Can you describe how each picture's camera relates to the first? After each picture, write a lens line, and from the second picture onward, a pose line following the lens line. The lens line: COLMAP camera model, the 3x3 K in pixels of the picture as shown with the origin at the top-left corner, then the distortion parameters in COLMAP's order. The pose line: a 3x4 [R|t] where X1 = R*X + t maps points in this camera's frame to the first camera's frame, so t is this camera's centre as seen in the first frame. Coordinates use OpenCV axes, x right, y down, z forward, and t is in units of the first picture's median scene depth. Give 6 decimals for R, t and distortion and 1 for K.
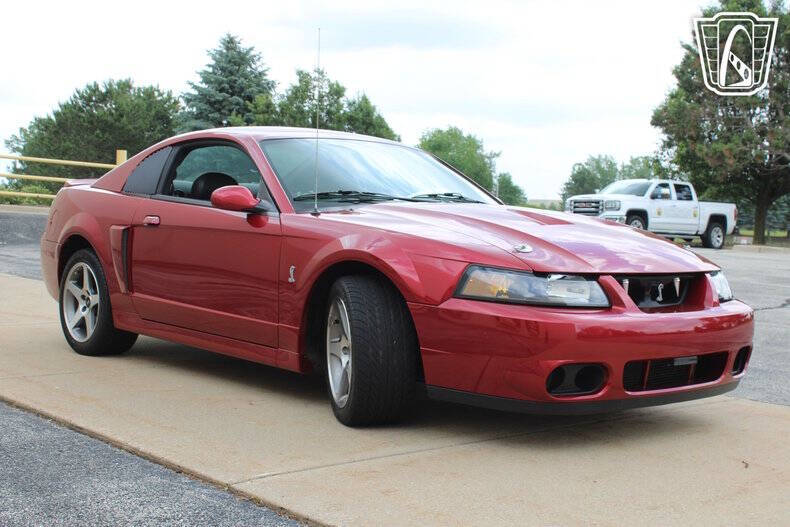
lens RADIAL K [[1165.7, 0, 395.1], [0, 1165.7, 262.6], [0, 0, 1]] dist [-0.015484, 0.000000]
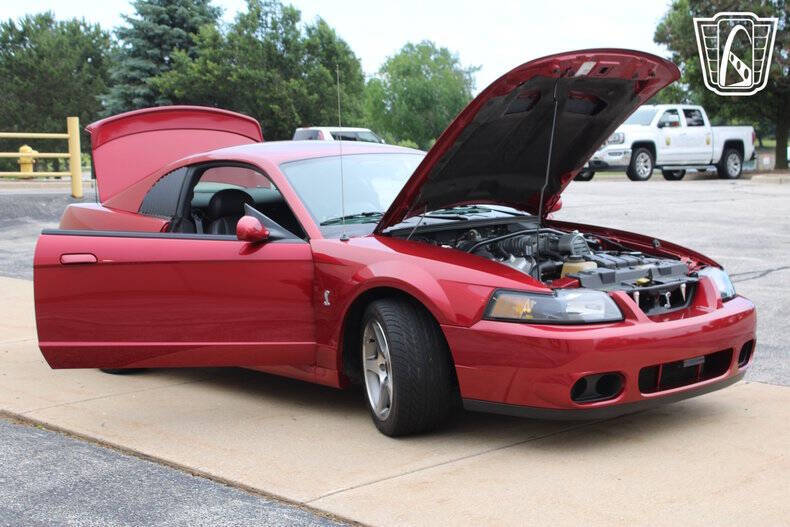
lens RADIAL K [[1383.7, 0, 390.1], [0, 1383.7, 238.8], [0, 0, 1]] dist [0.030443, 0.000000]
pose [[0.997974, -0.060513, 0.019670, -0.039928], [0.059796, 0.997590, 0.035202, -0.066074], [-0.021753, -0.033955, 0.999187, -0.211308]]
